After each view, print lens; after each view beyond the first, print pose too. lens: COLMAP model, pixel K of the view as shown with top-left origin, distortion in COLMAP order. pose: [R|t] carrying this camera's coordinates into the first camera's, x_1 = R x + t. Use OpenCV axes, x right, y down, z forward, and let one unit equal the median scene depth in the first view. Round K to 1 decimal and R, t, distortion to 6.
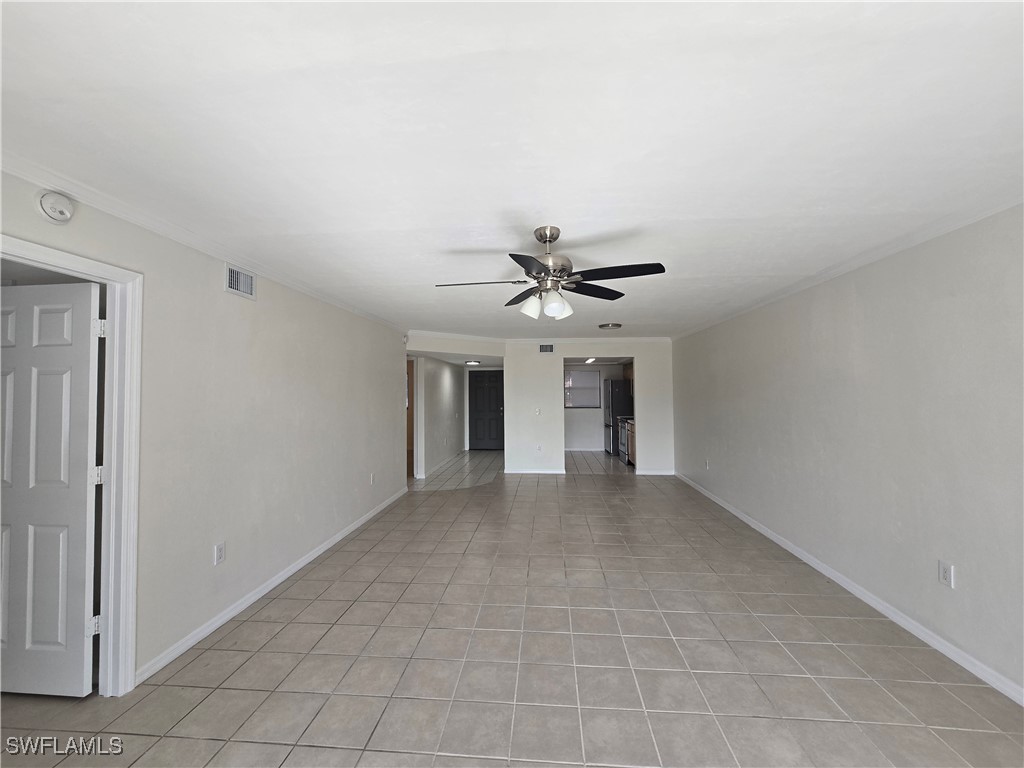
lens RADIAL K [[421.1, 0, 513.0], [0, 421.1, 380.6], [0, 0, 1]] dist [-0.001617, 0.000050]
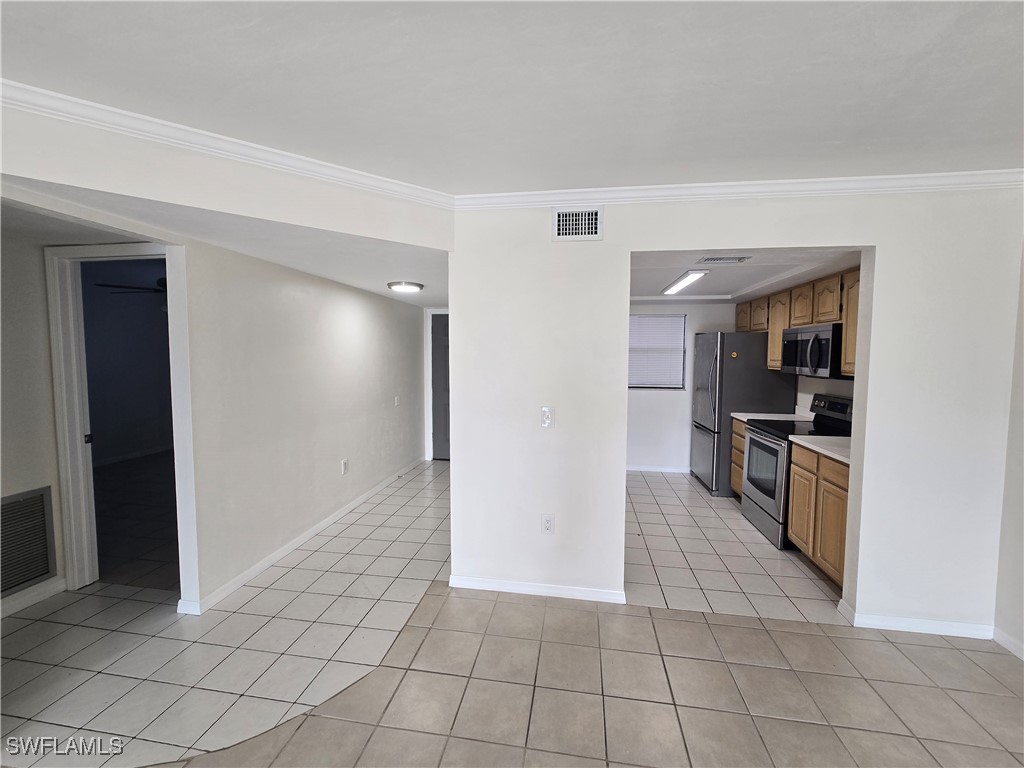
lens RADIAL K [[421.1, 0, 513.0], [0, 421.1, 380.6], [0, 0, 1]] dist [-0.001617, 0.000050]
pose [[0.996820, 0.018390, -0.077540, 0.043877], [-0.011248, 0.995737, 0.091554, 0.011040], [0.078893, -0.090390, 0.992777, 0.510056]]
